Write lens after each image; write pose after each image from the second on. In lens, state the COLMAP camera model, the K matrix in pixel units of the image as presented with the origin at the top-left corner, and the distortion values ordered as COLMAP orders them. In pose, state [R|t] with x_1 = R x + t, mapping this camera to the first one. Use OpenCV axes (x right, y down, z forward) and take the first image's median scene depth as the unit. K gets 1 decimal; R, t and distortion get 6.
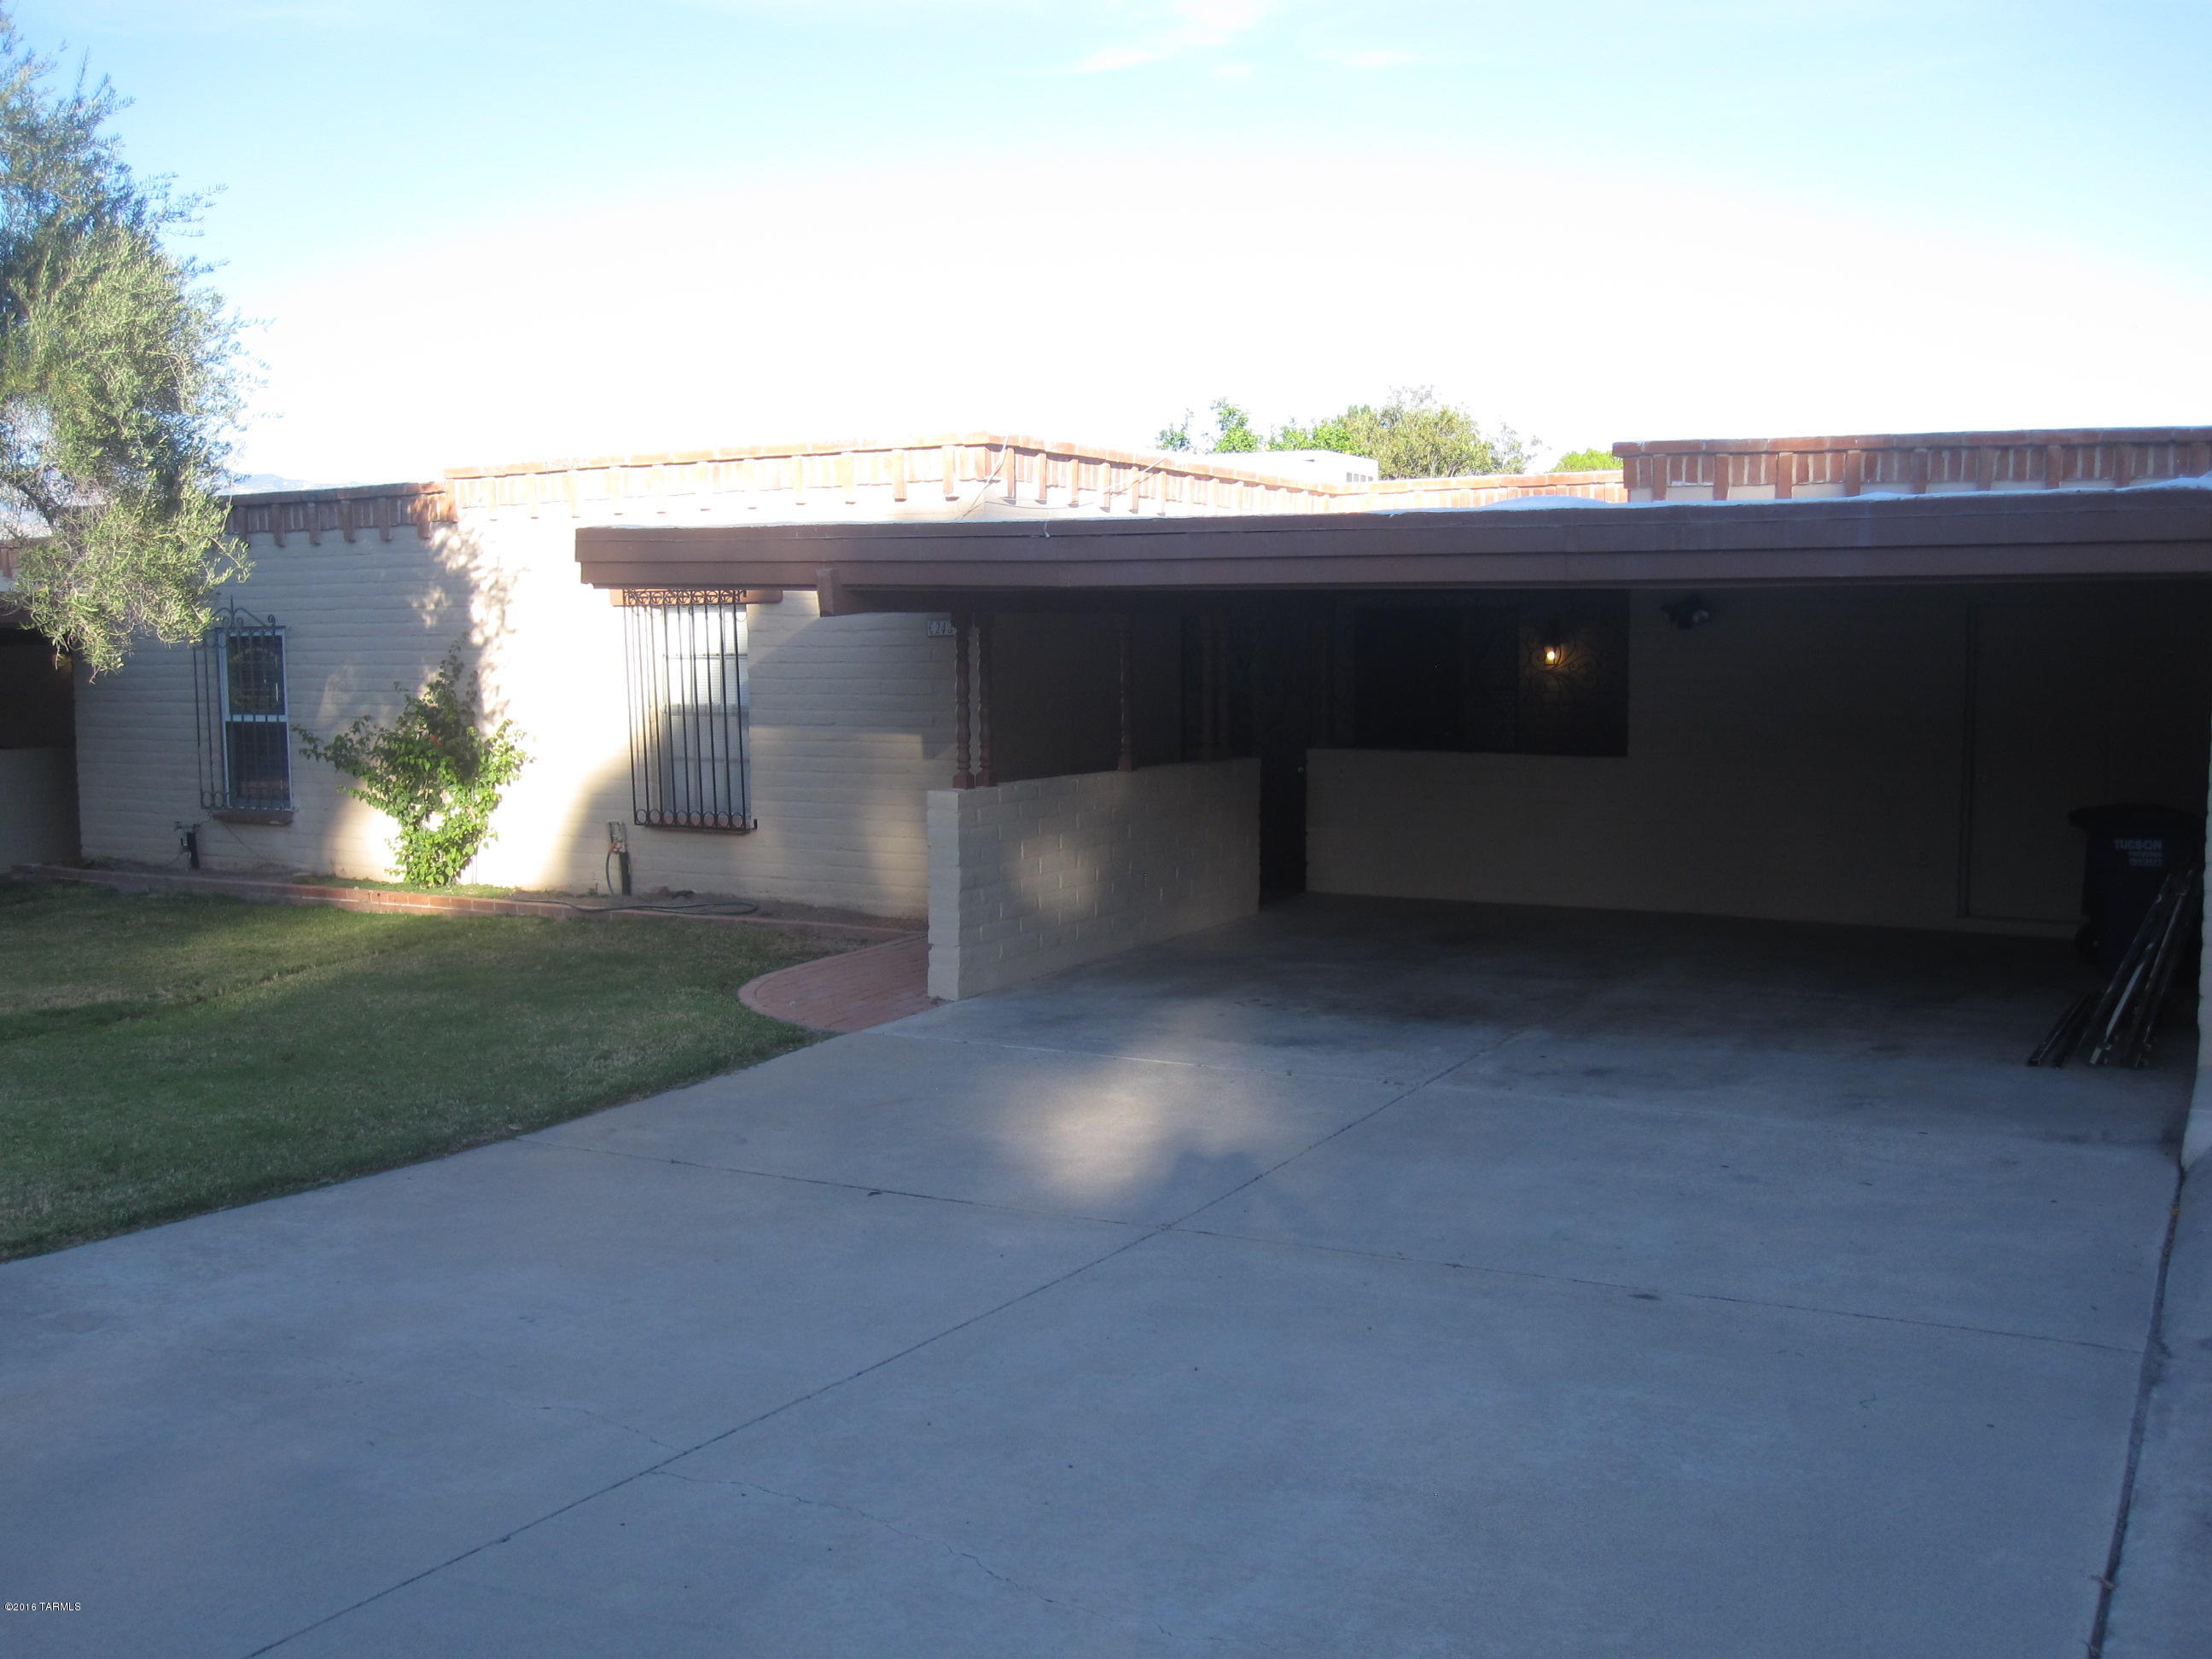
lens RADIAL K [[2151.5, 0, 1118.5], [0, 2151.5, 843.4], [0, 0, 1]] dist [-0.082577, 0.000000]
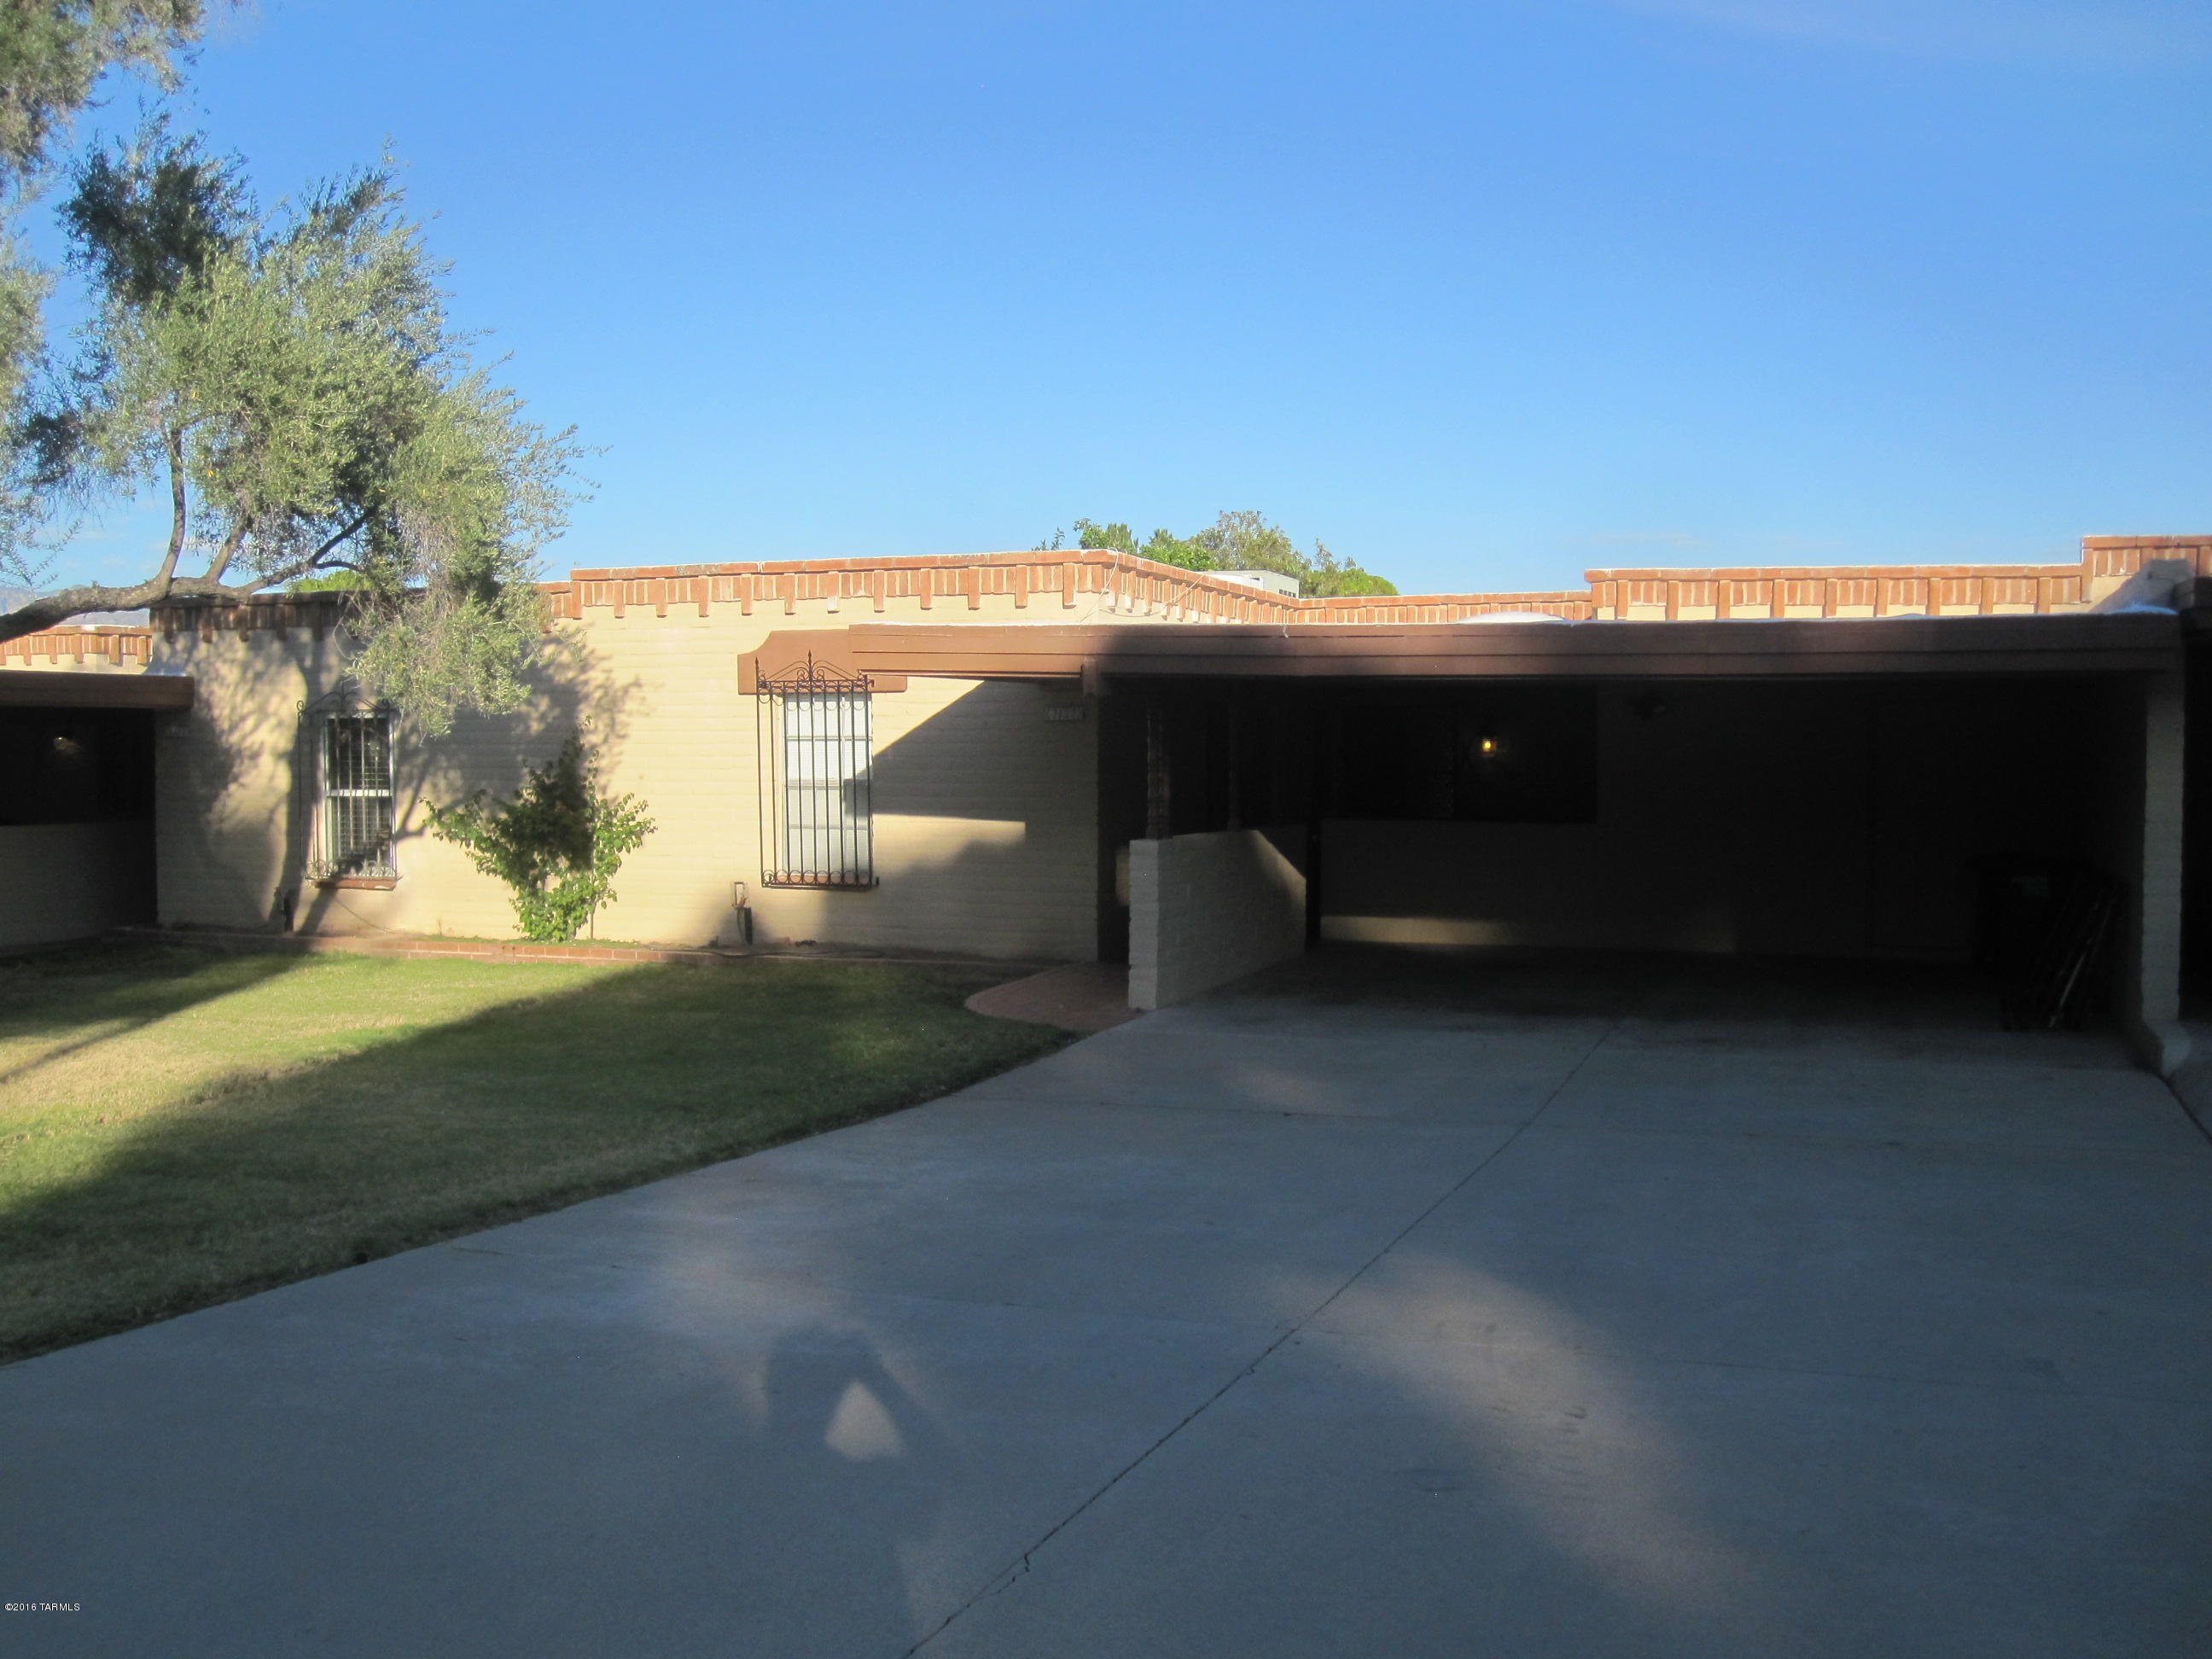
lens RADIAL K [[2151.5, 0, 1105.9], [0, 2151.5, 841.5], [0, 0, 1]] dist [-0.082577, 0.000000]
pose [[0.988072, -0.001047, 0.153986, -0.209872], [0.009192, 0.998595, -0.052194, 0.029039], [-0.153715, 0.052987, 0.986694, -0.158197]]
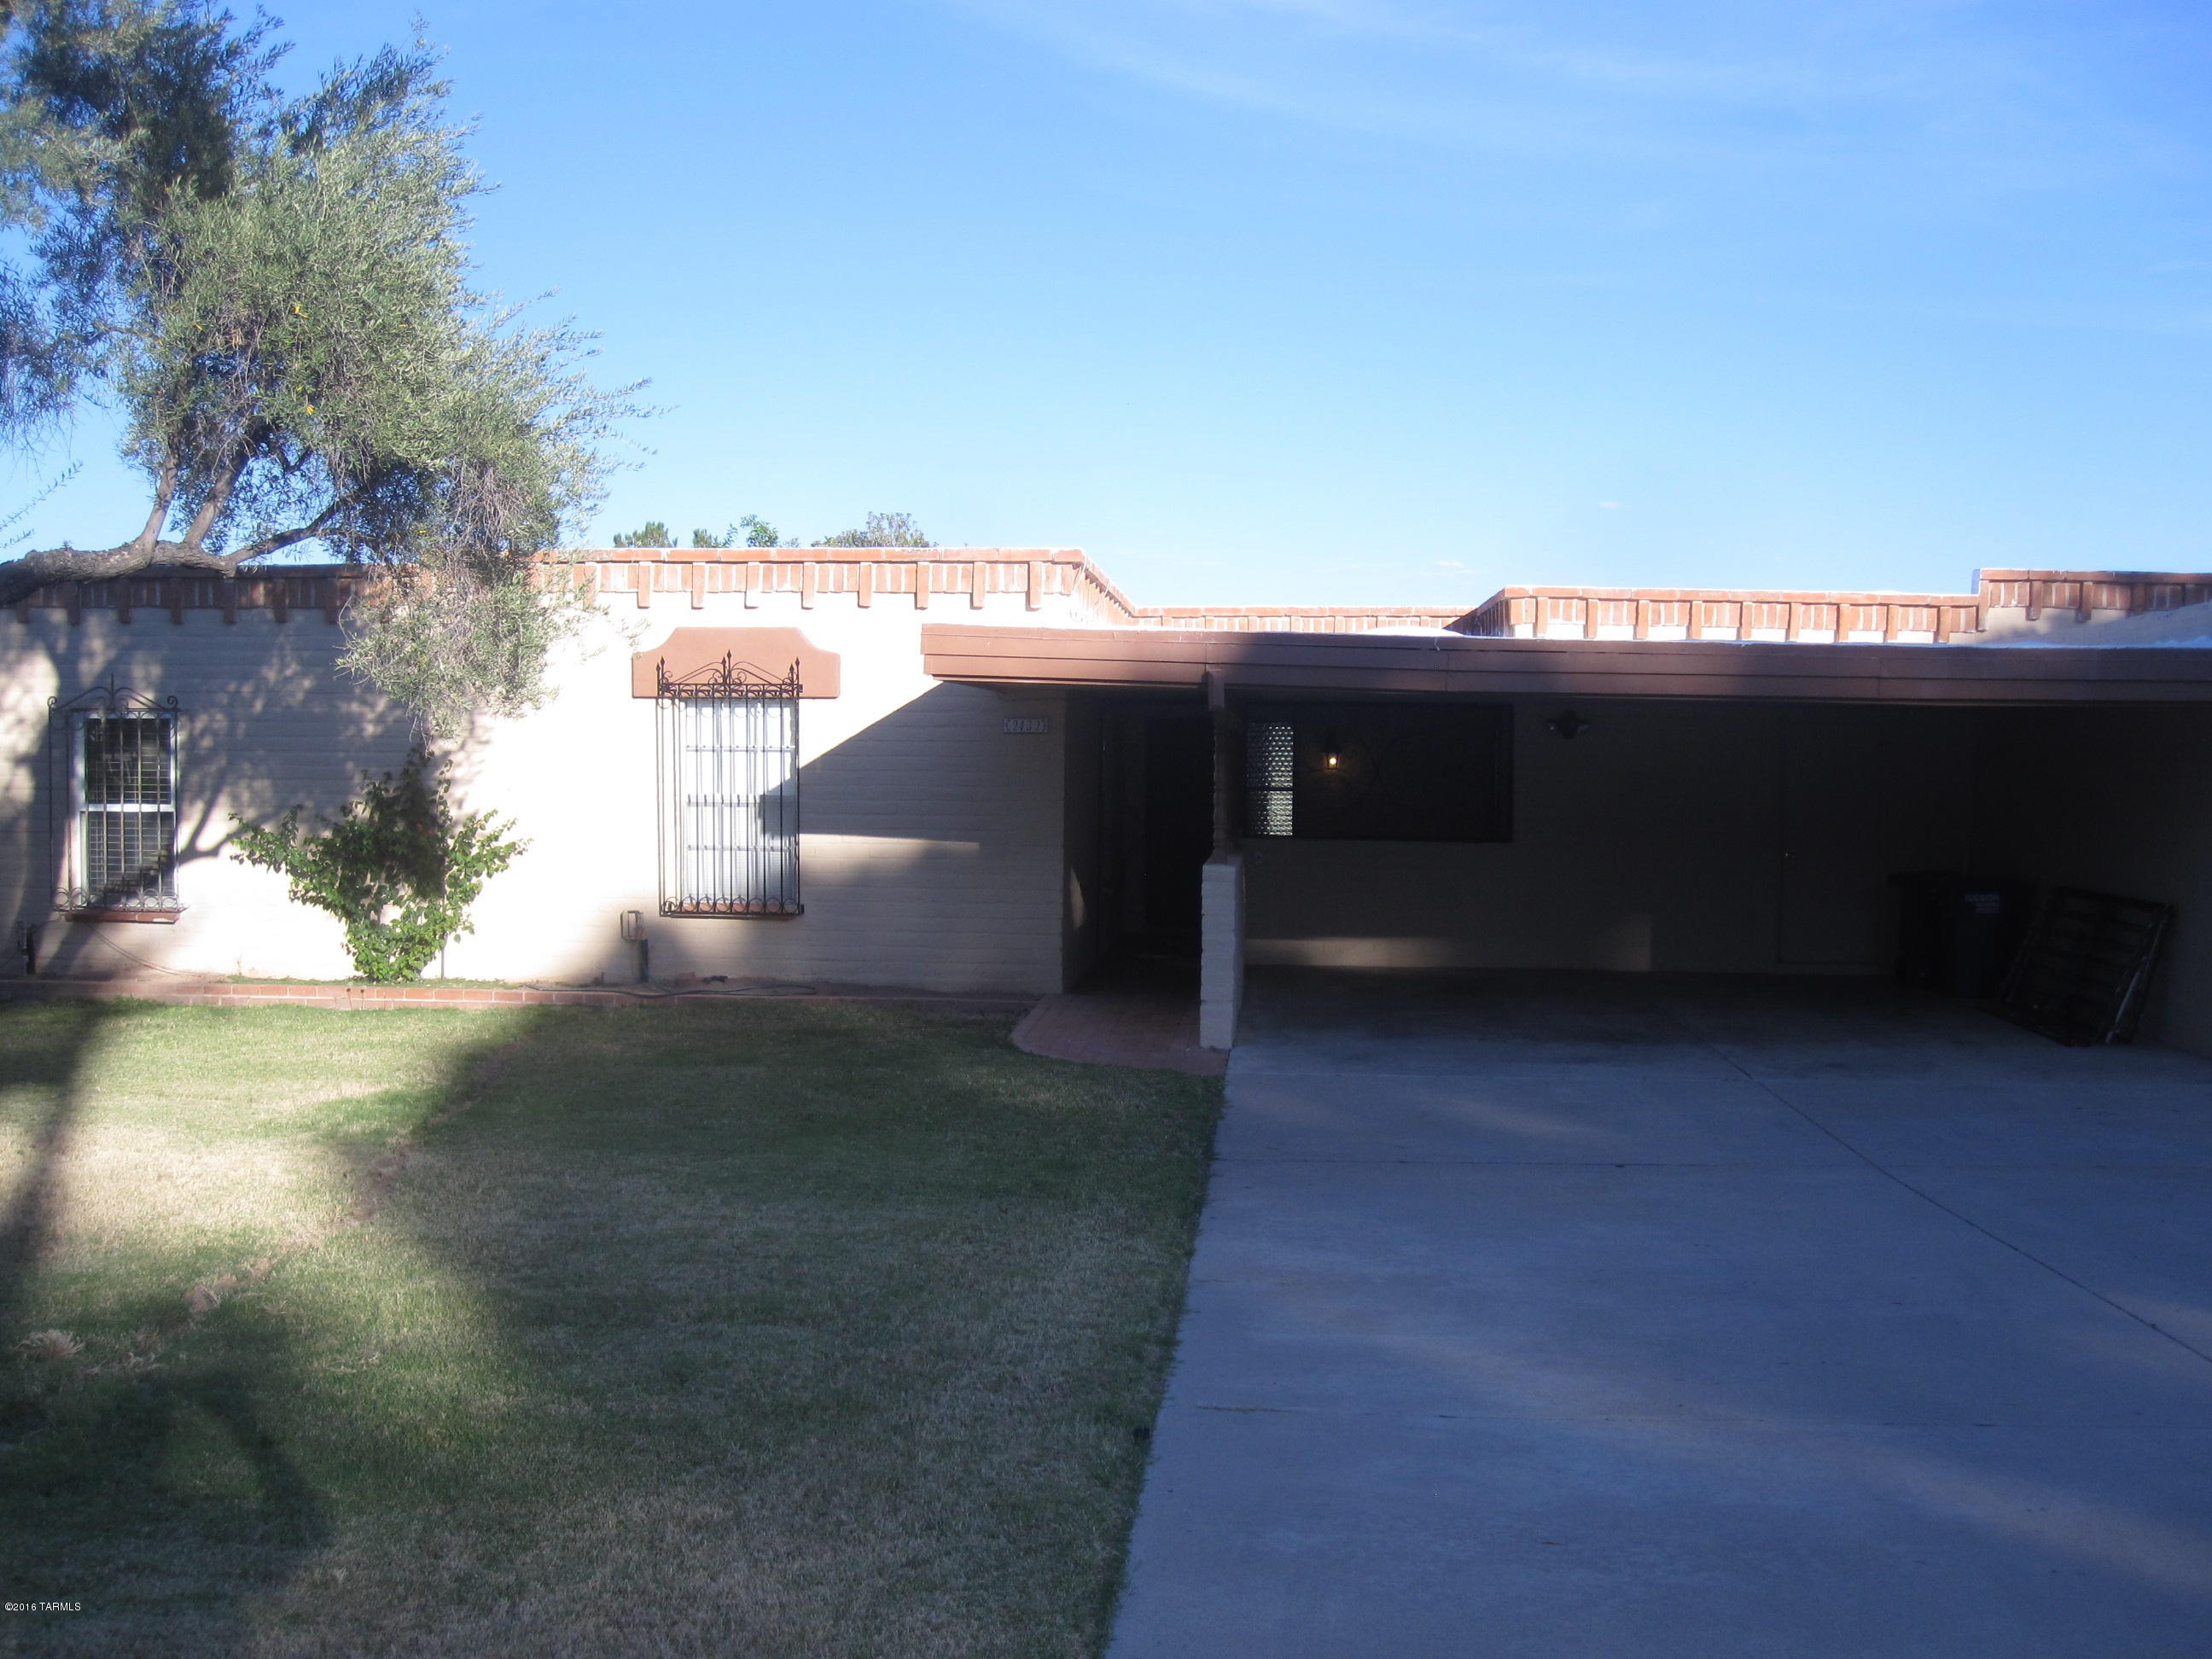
lens RADIAL K [[2151.5, 0, 1113.9], [0, 2151.5, 812.6], [0, 0, 1]] dist [-0.082577, 0.000000]
pose [[0.905724, 0.004320, 0.423846, -0.440570], [0.025486, 0.997584, -0.064631, 0.014386], [-0.423101, 0.069340, 0.903425, -0.008135]]
